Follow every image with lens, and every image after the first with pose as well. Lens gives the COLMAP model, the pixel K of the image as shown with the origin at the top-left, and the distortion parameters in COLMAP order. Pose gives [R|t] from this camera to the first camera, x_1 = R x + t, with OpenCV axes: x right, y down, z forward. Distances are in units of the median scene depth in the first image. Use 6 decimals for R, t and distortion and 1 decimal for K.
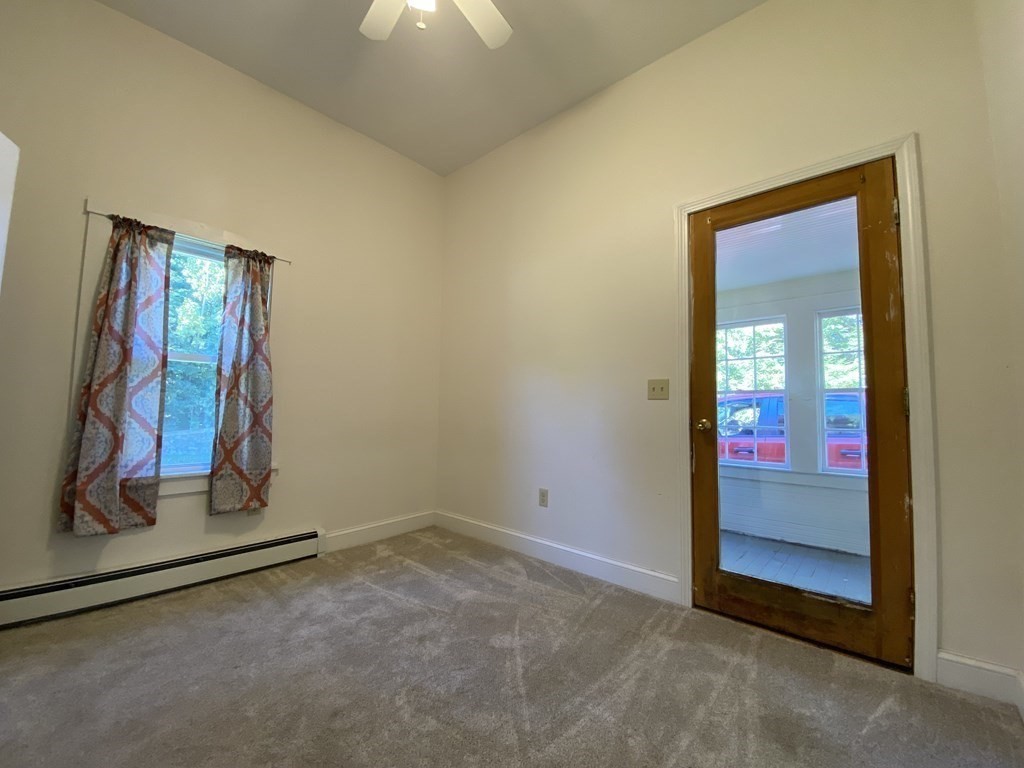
lens RADIAL K [[412.4, 0, 506.1], [0, 412.4, 380.0], [0, 0, 1]] dist [0.009478, -0.016195]
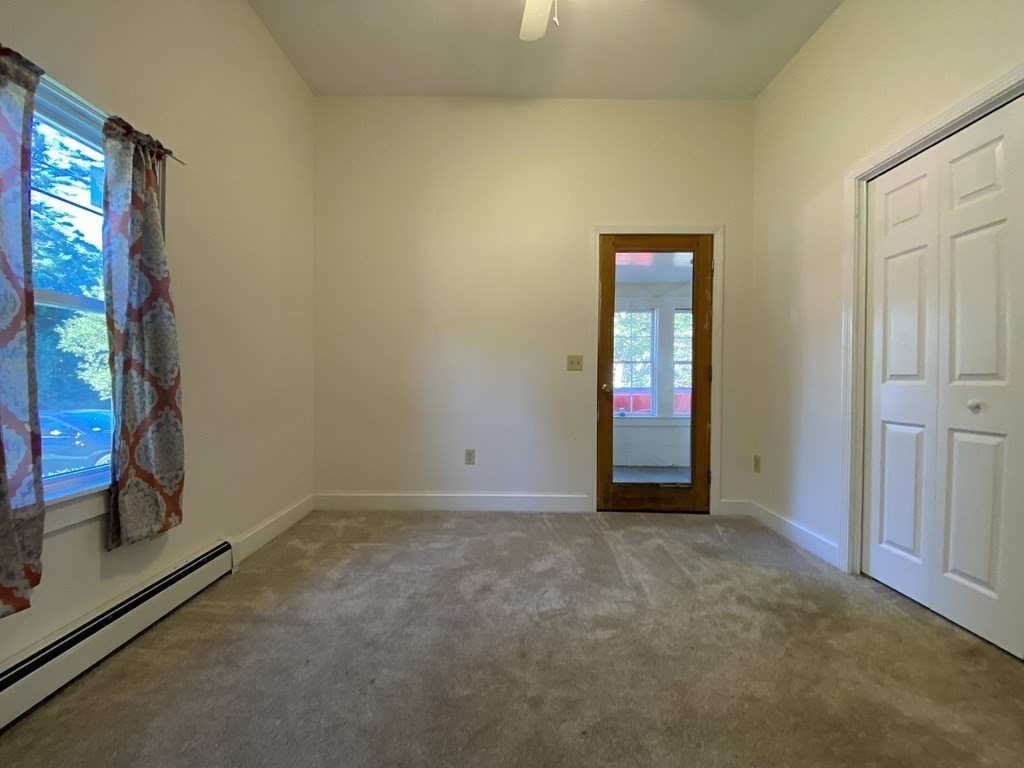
lens RADIAL K [[412.4, 0, 506.1], [0, 412.4, 380.0], [0, 0, 1]] dist [0.009478, -0.016195]
pose [[0.749405, -0.016001, 0.661919, -0.706301], [-0.044476, 0.996233, 0.074437, -0.010115], [-0.660617, -0.085223, 0.745870, 0.150992]]
